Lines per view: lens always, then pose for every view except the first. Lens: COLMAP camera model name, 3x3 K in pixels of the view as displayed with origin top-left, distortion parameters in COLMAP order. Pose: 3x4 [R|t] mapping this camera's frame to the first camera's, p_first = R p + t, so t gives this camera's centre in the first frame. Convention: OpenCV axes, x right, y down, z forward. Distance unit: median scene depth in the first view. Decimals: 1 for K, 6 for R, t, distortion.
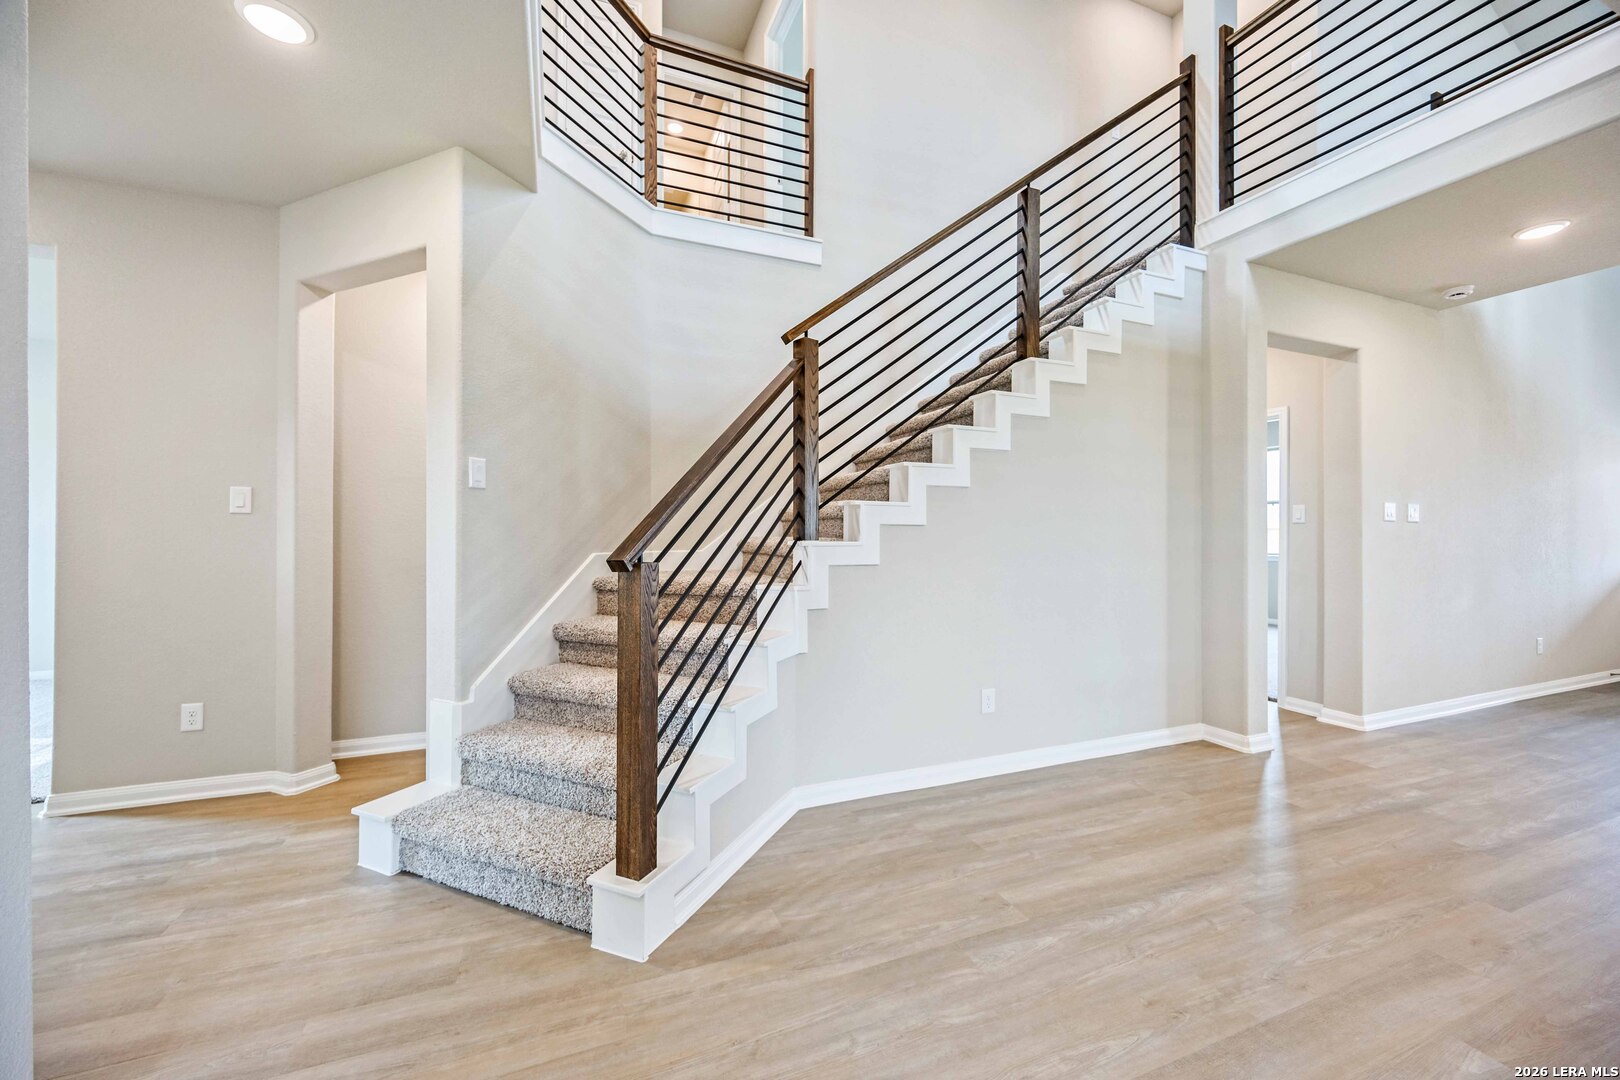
lens RADIAL K [[617.6, 0, 806.3], [0, 617.6, 531.8], [0, 0, 1]] dist [-0.002396, -0.000218]
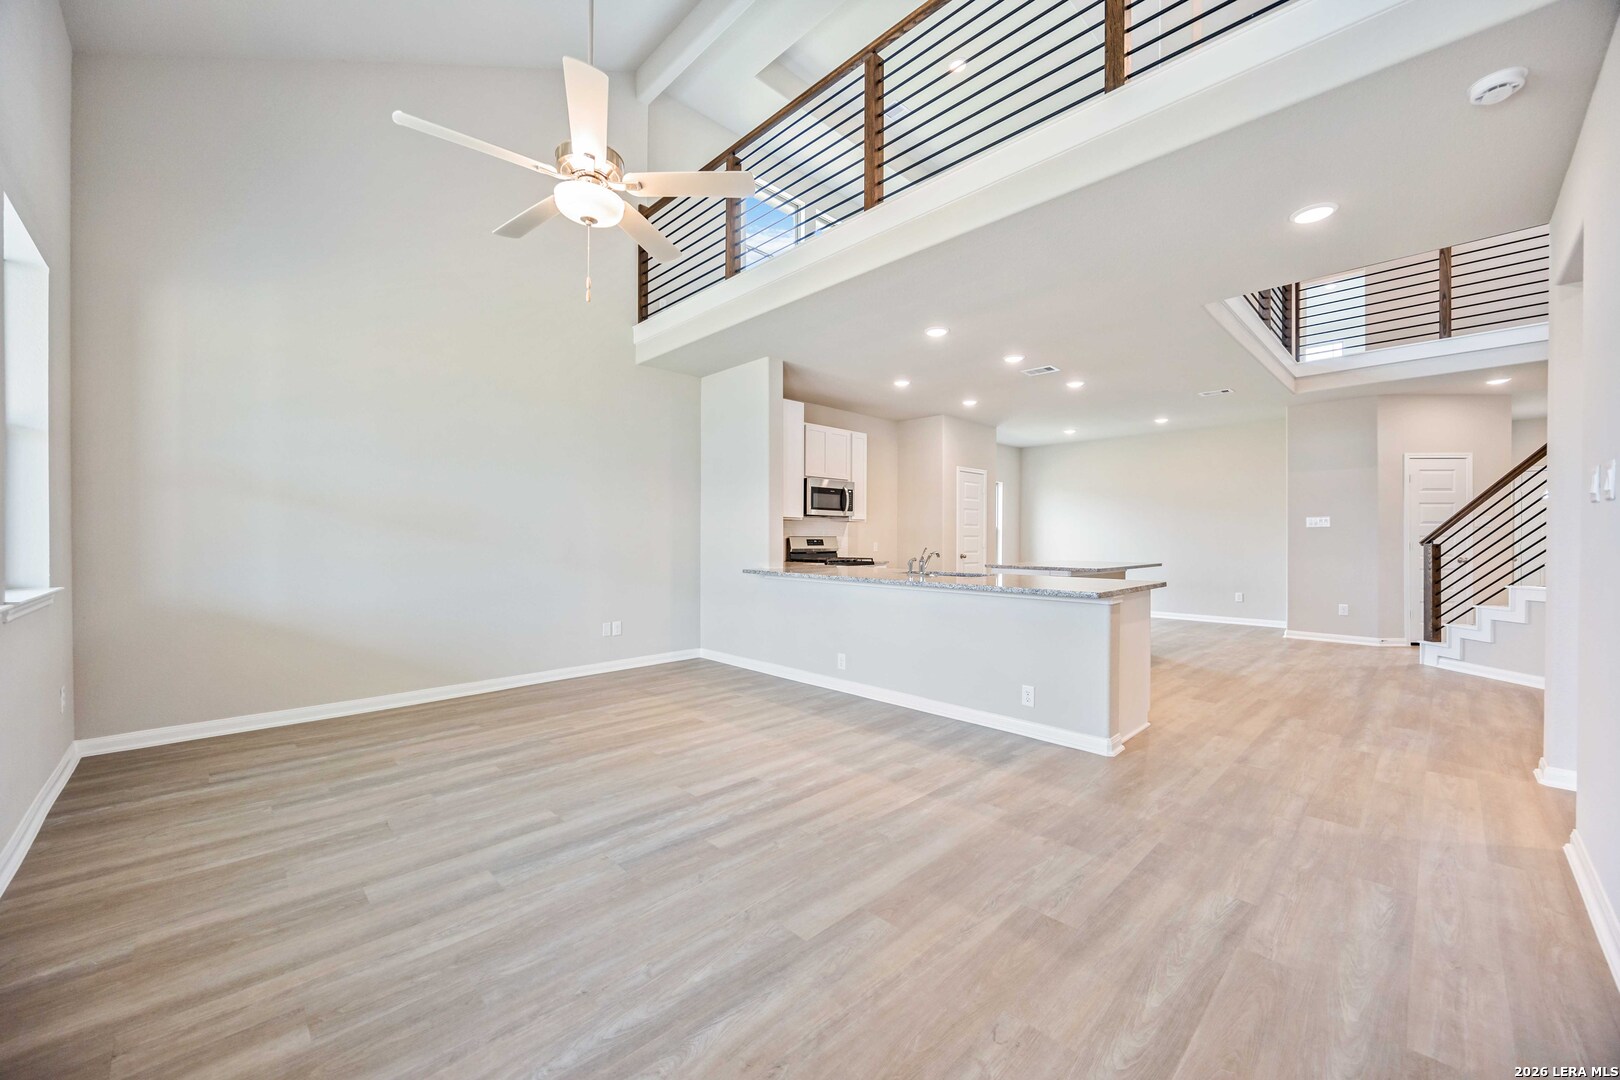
lens RADIAL K [[617.6, 0, 812.7], [0, 617.6, 541.7], [0, 0, 1]] dist [-0.002396, -0.000218]
pose [[-0.922399, -0.000576, -0.386239, 2.440559], [-0.001777, 0.999995, 0.002753, 0.023986], [0.386235, 0.003225, -0.922395, 1.695232]]
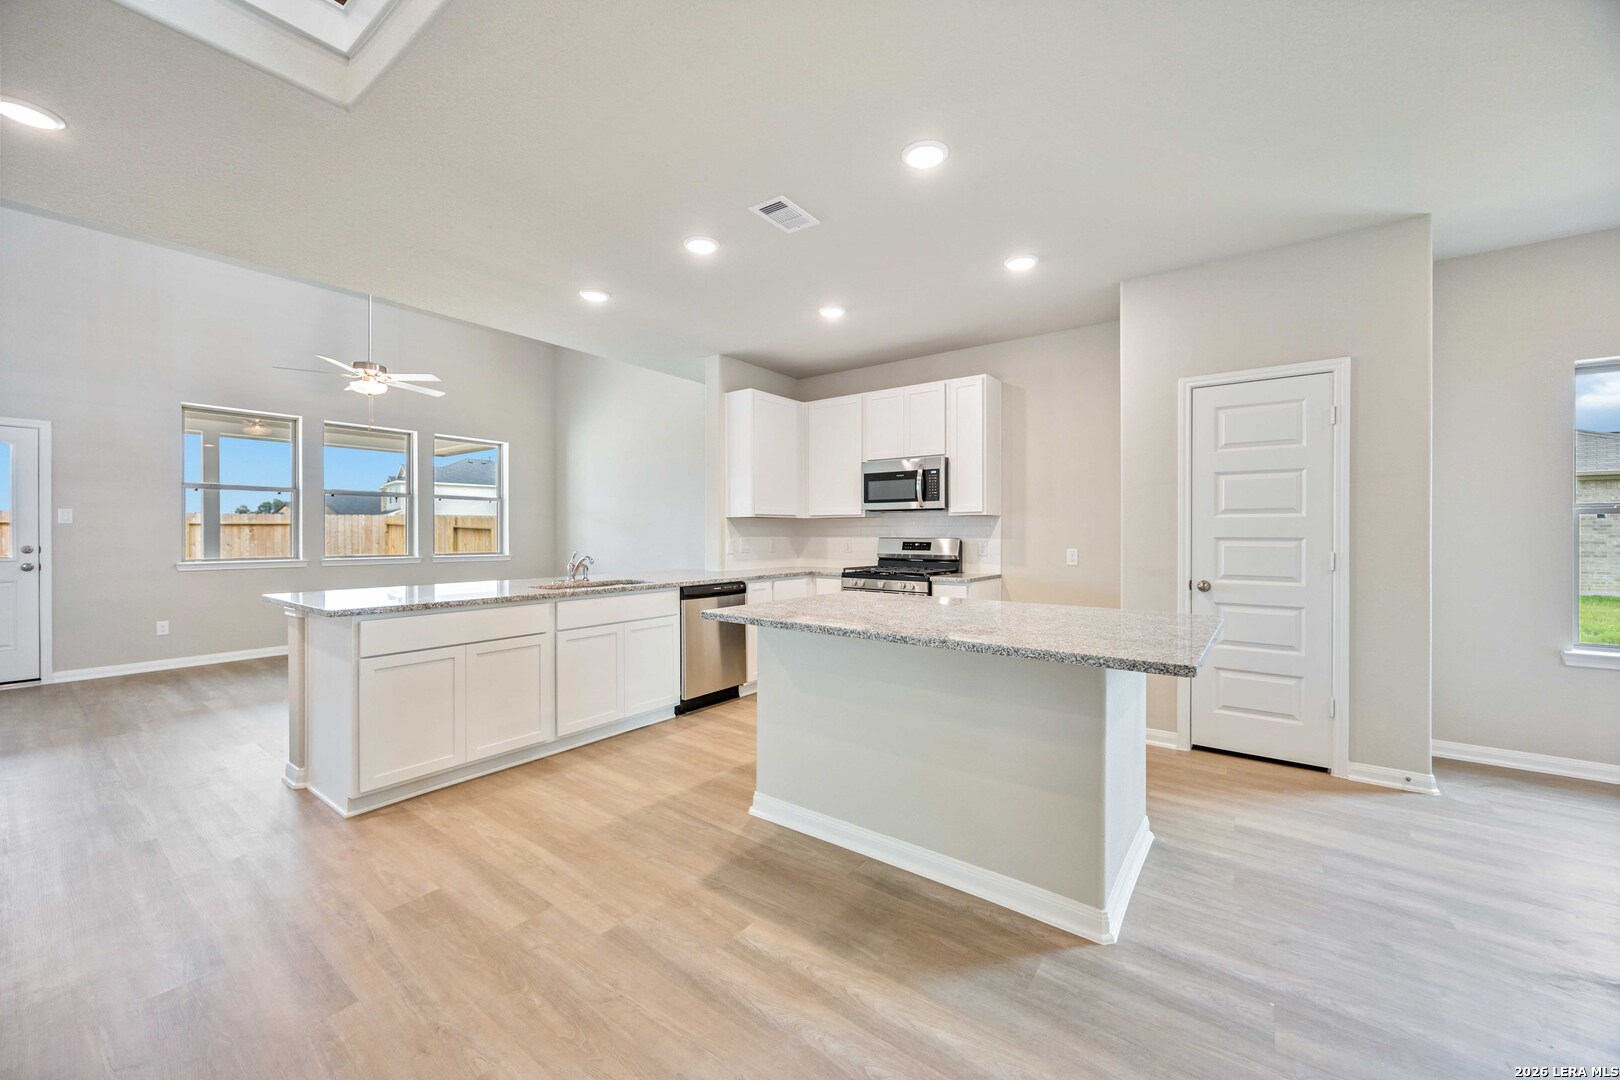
lens RADIAL K [[617.6, 0, 811.3], [0, 617.6, 533.3], [0, 0, 1]] dist [-0.002396, -0.000218]
pose [[-0.525039, -0.001691, 0.851077, 0.091699], [-0.004965, 0.999987, -0.001077, -0.000077], [-0.851064, -0.004791, -0.525040, 0.632195]]
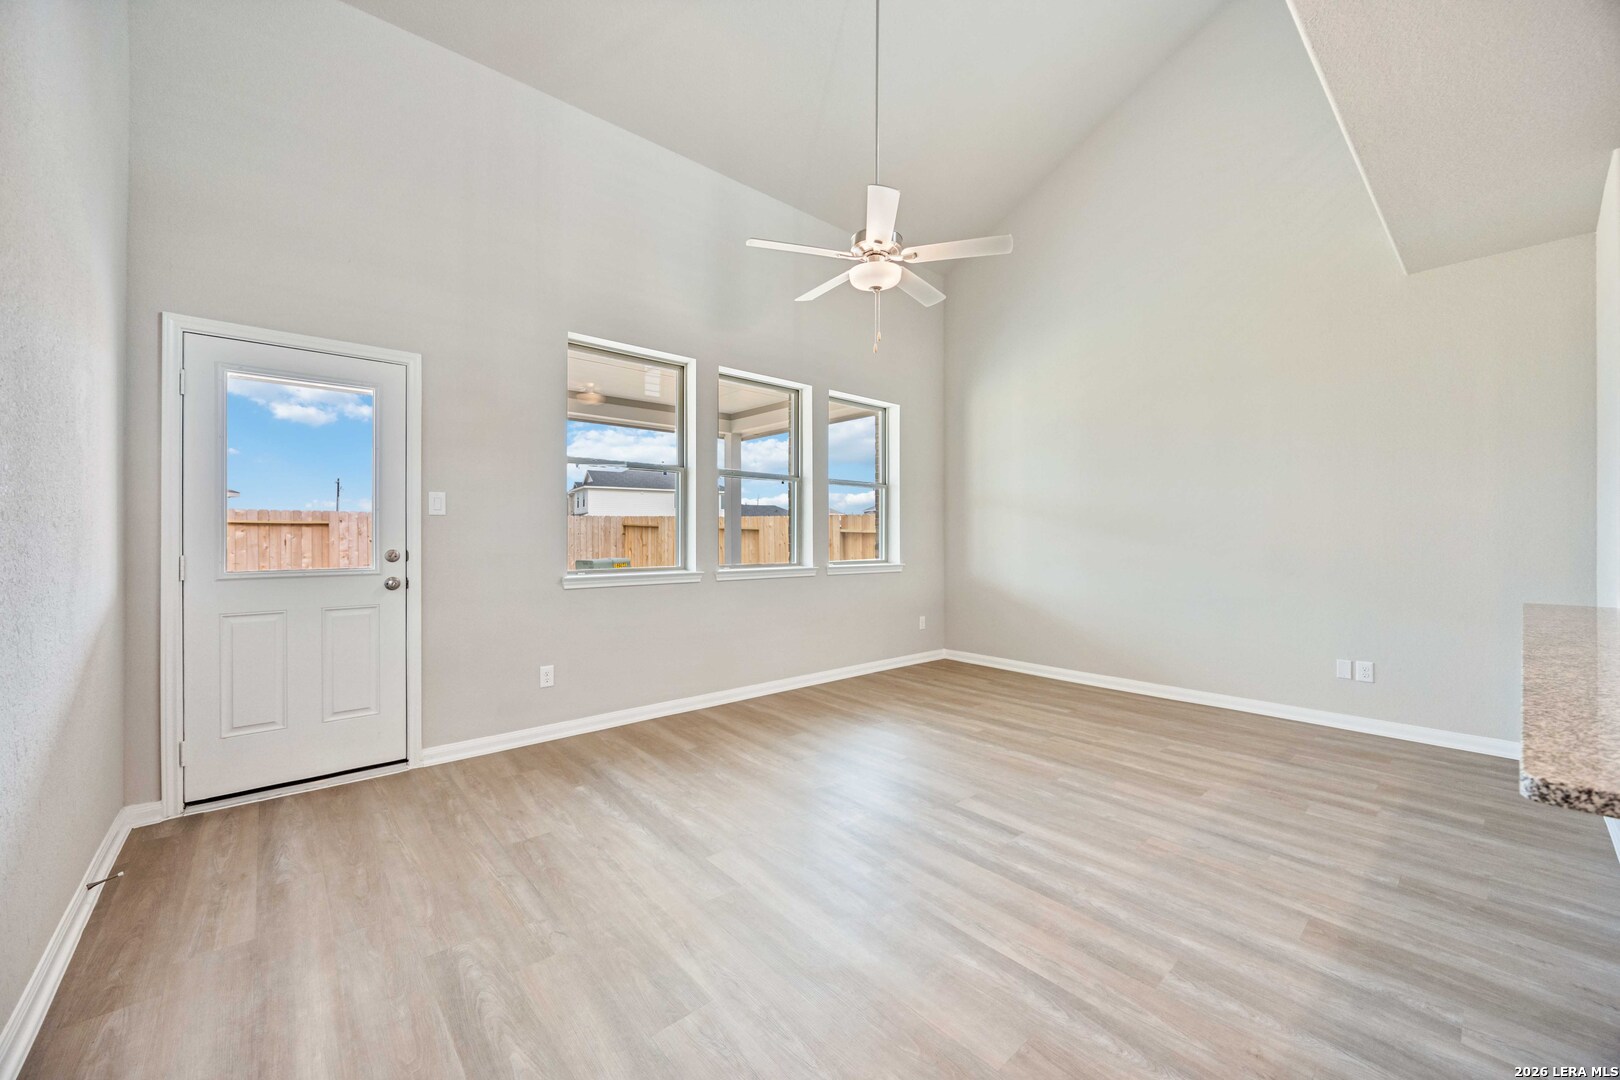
lens RADIAL K [[617.6, 0, 816.0], [0, 617.6, 535.4], [0, 0, 1]] dist [-0.002396, -0.000218]
pose [[-0.341141, 0.000287, 0.940012, 1.425602], [-0.006345, 0.999976, -0.002608, 0.016609], [-0.939991, -0.006854, -0.341131, 1.263689]]
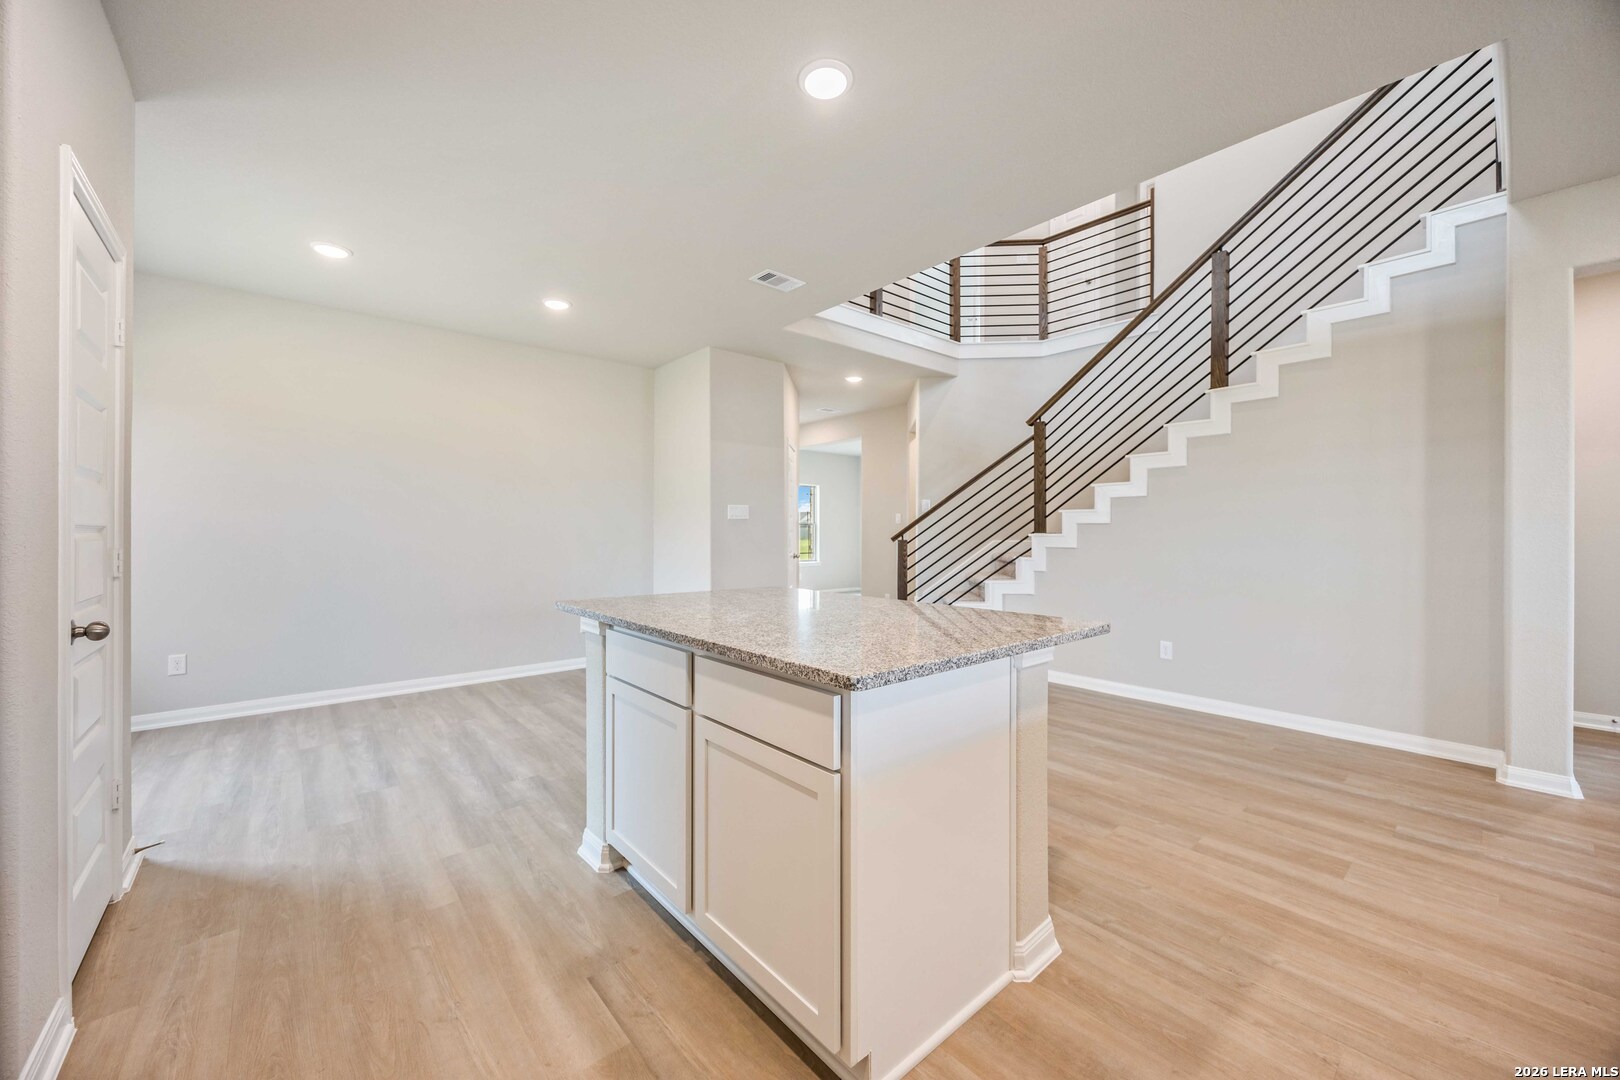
lens RADIAL K [[617.6, 0, 811.5], [0, 617.6, 522.5], [0, 0, 1]] dist [-0.002396, -0.000218]
pose [[0.331235, -0.018836, -0.943360, 1.447234], [0.002895, 0.999816, -0.018947, 0.013673], [0.943544, 0.003545, 0.331229, -0.221784]]
